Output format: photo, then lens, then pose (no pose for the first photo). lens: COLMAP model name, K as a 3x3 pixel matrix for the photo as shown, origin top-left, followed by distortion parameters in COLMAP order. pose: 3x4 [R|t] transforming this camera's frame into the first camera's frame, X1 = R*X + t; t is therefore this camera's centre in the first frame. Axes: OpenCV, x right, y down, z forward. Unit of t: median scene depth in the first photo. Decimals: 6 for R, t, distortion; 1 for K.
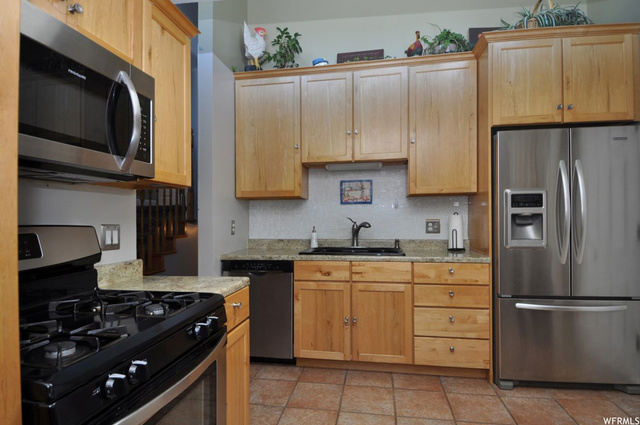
lens RADIAL K [[346.2, 0, 313.0], [0, 346.2, 224.0], [0, 0, 1]] dist [0.052179, -0.045602]
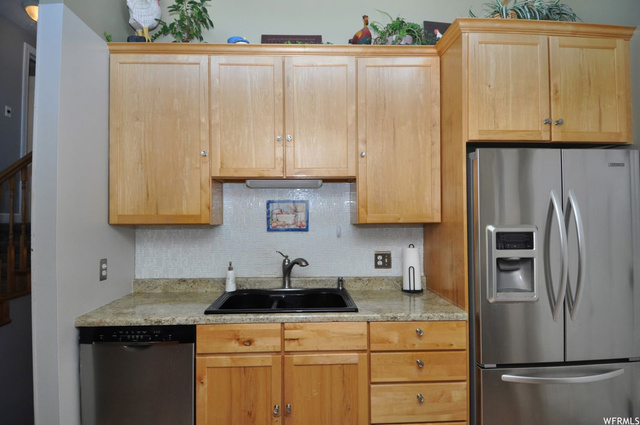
lens RADIAL K [[337.1, 0, 320.0], [0, 337.1, 212.5], [0, 0, 1]] dist [0.039354, -0.044367]
pose [[0.971073, 0.001592, 0.238776, 0.019226], [0.008087, 0.999185, -0.039553, -0.080785], [-0.238644, 0.040340, 0.970269, 0.304594]]
